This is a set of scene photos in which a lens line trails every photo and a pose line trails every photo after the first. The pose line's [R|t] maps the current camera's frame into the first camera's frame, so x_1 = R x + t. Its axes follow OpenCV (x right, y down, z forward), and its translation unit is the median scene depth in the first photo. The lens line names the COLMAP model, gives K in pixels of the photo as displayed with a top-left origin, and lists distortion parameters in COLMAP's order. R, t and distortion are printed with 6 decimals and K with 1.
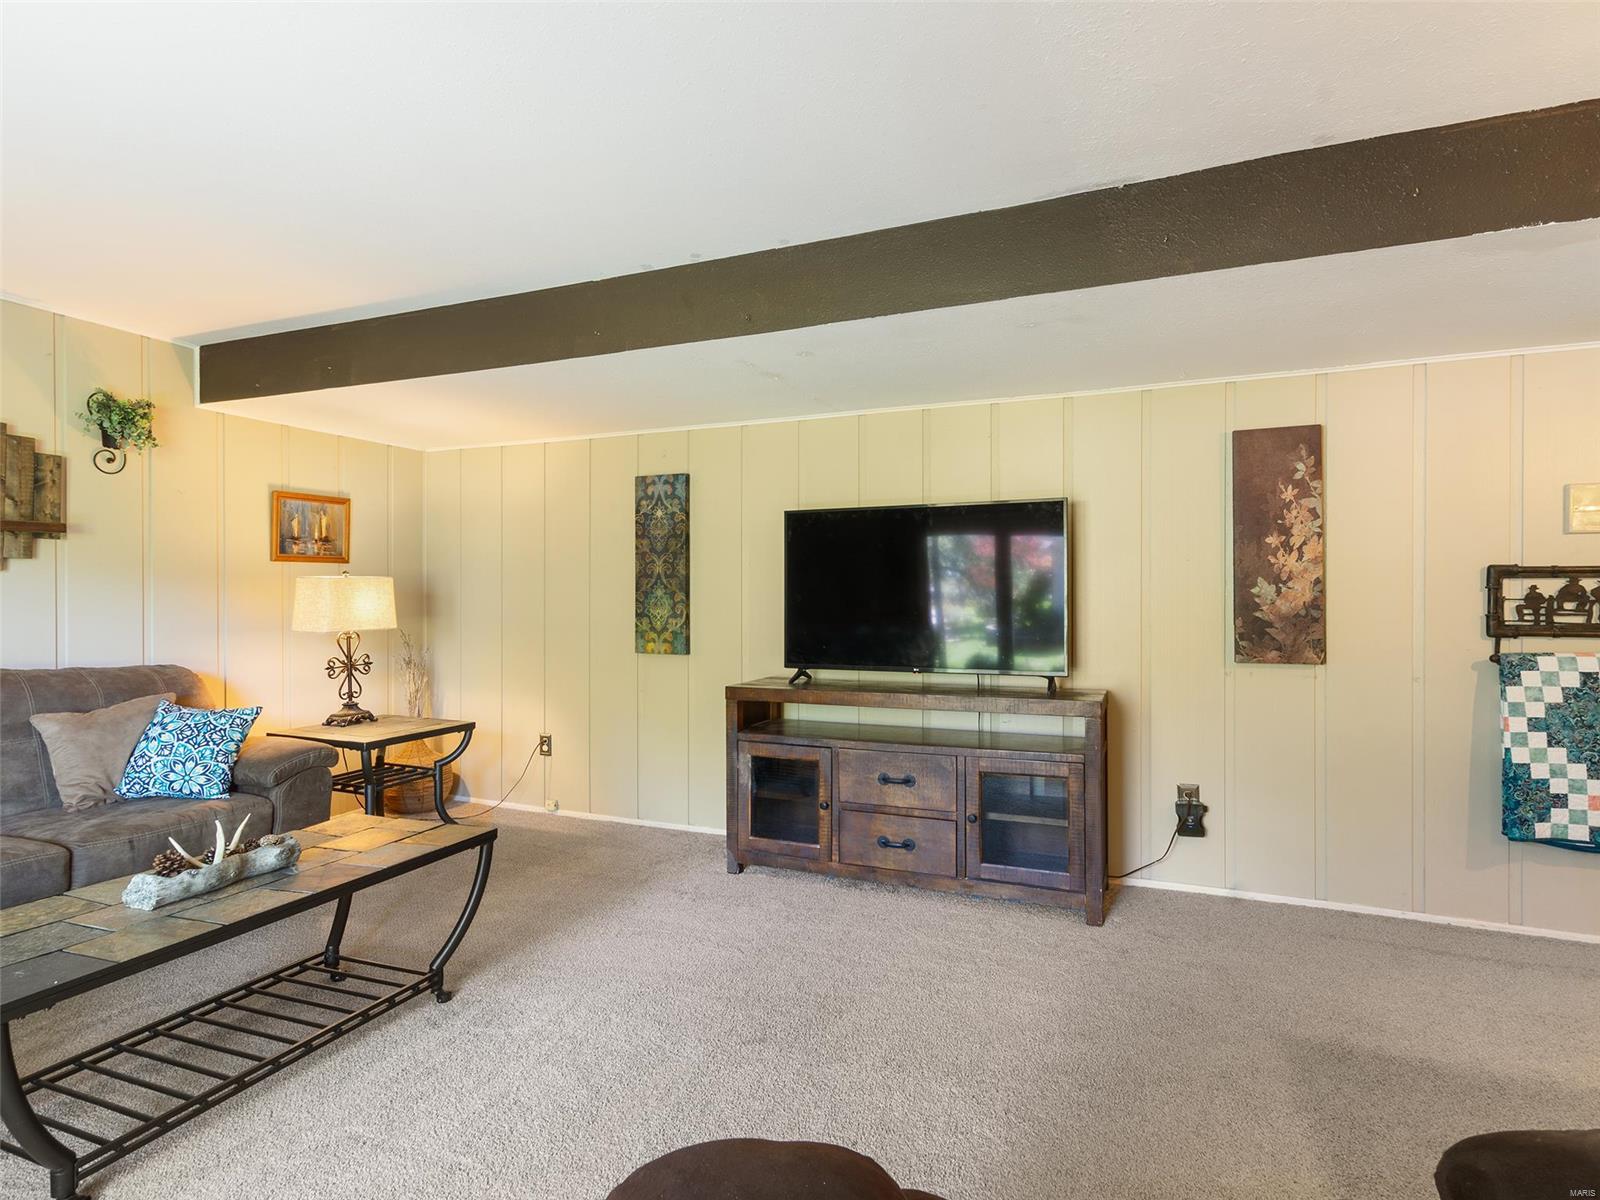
lens RADIAL K [[849.0, 0, 801.1], [0, 849.0, 595.5], [0, 0, 1]] dist [0.006074, -0.000854]
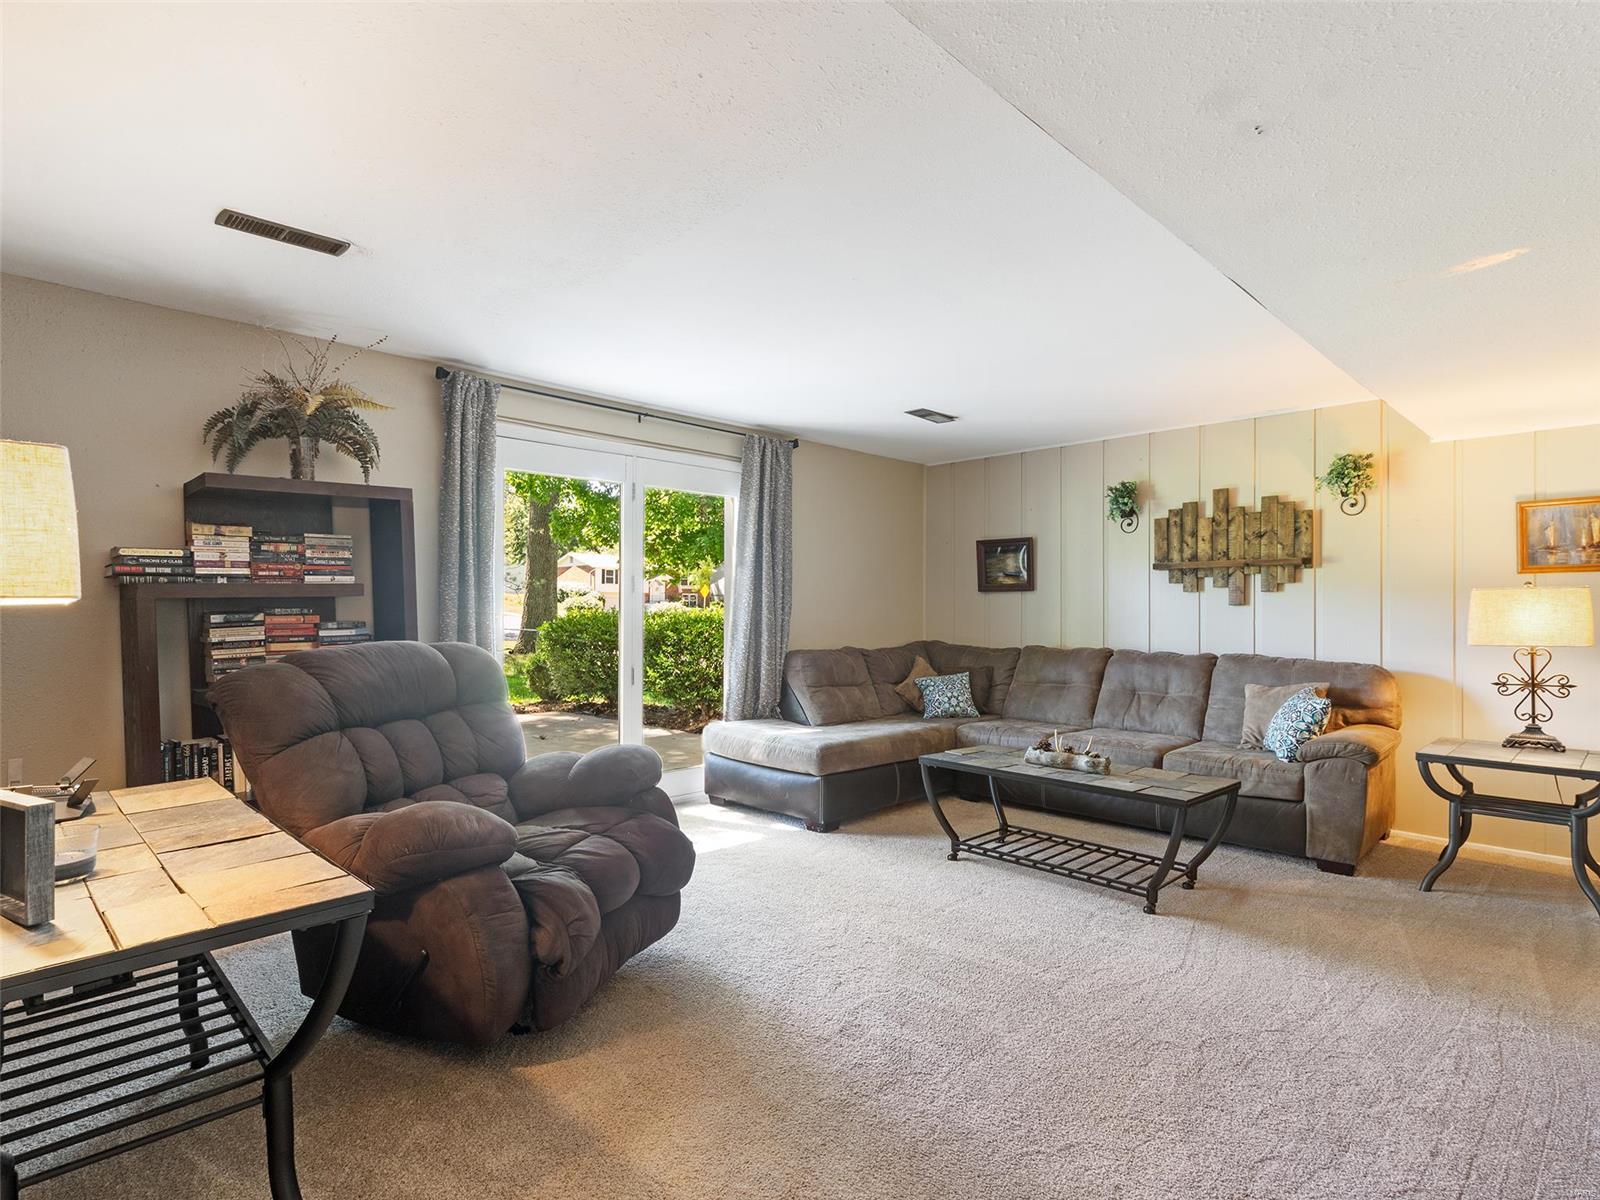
lens RADIAL K [[849.0, 0, 797.9], [0, 849.0, 607.4], [0, 0, 1]] dist [0.006074, -0.000854]
pose [[-0.399579, -0.001193, -0.916698, 0.647002], [-0.003088, 0.999995, 0.000045, 0.001469], [0.916694, 0.002849, -0.399580, 0.657345]]
